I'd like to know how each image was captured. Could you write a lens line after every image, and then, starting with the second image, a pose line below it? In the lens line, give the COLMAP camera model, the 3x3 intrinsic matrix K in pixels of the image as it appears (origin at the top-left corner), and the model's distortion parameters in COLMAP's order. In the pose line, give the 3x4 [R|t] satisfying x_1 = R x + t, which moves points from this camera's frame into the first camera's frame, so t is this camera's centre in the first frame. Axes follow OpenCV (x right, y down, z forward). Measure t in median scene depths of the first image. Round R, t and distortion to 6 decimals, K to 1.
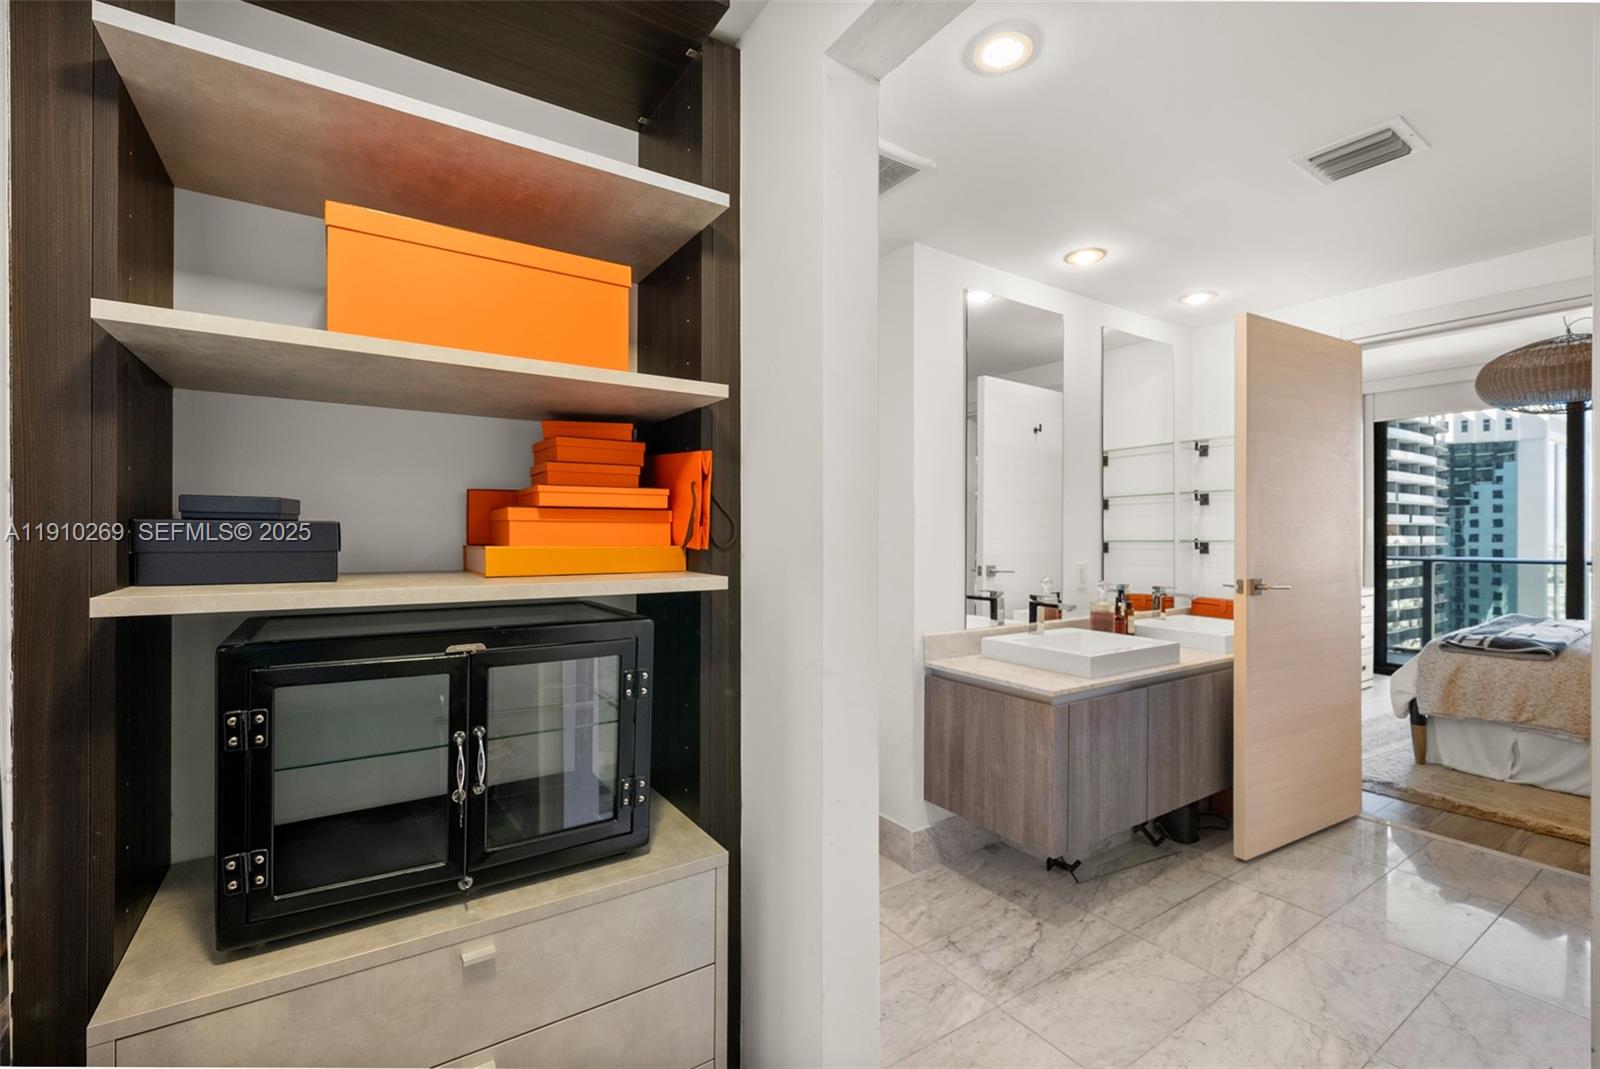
lens RADIAL K [[680.1, 0, 789.3], [0, 680.1, 534.4], [0, 0, 1]] dist [0.001693, 0.000041]
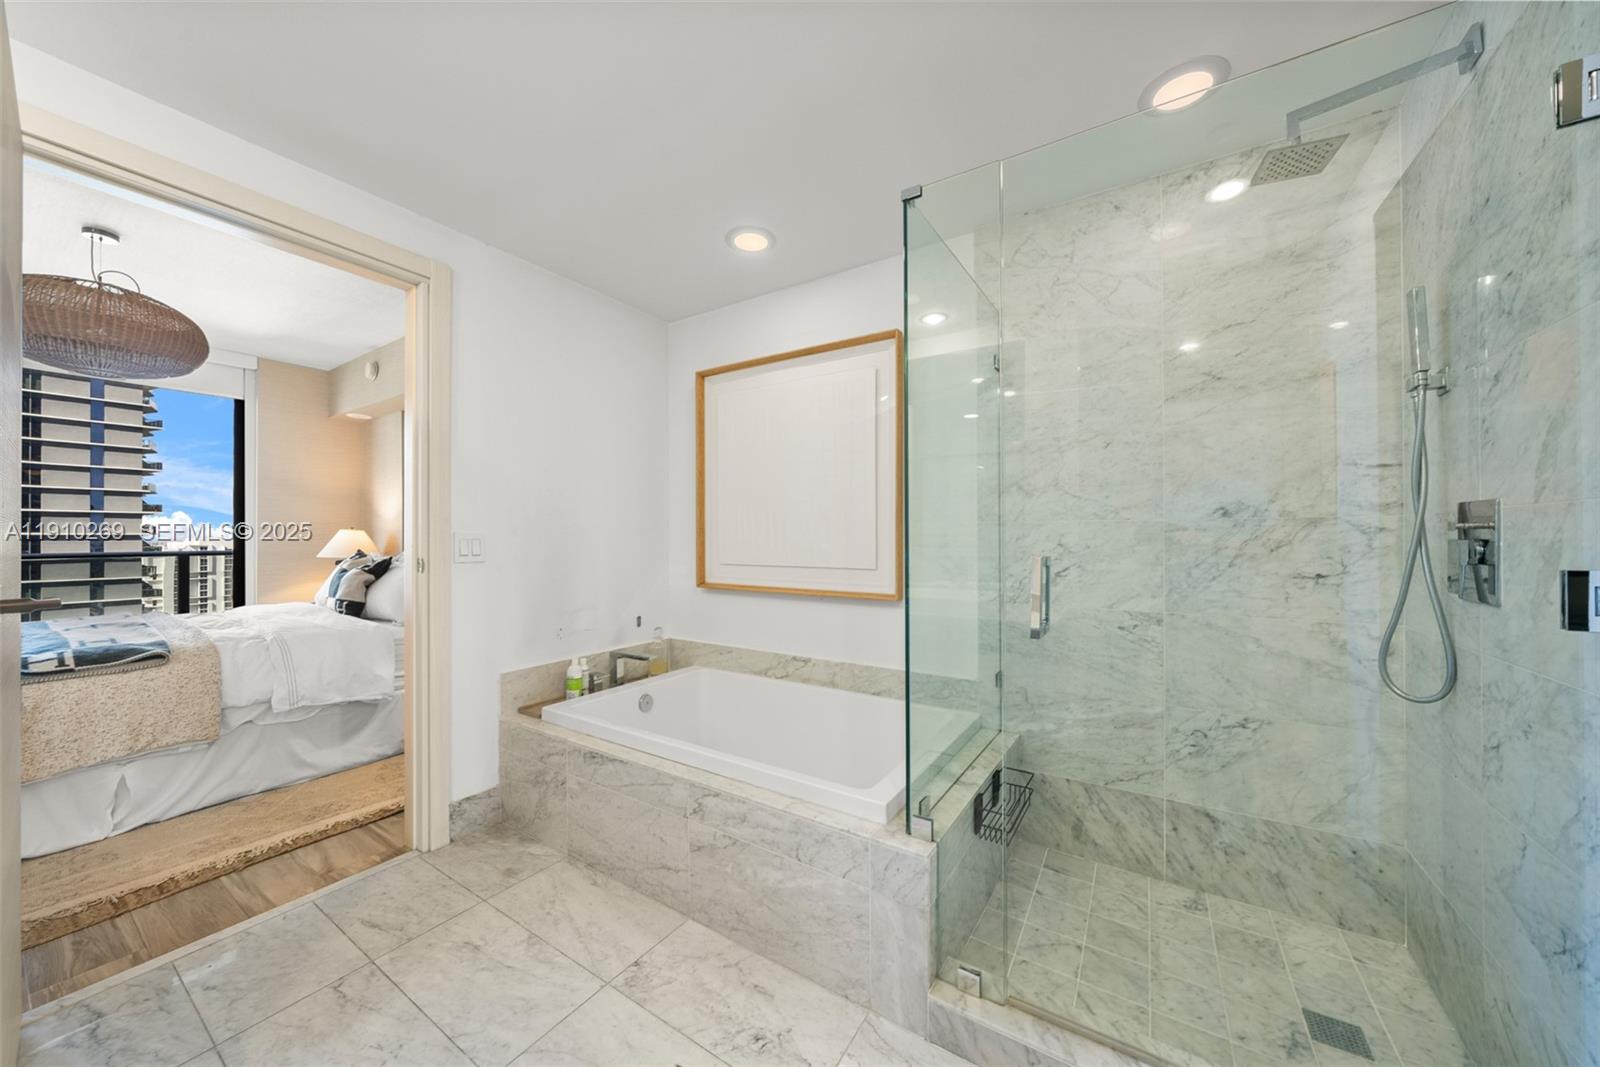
lens RADIAL K [[558.5, 0, 809.5], [0, 558.5, 535.2], [0, 0, 1]] dist [-0.006416, -0.000062]
pose [[-0.417547, 0.002797, 0.908651, 0.186782], [0.001350, 0.999996, -0.002458, 0.032897], [-0.908654, 0.000201, -0.417549, 0.611012]]
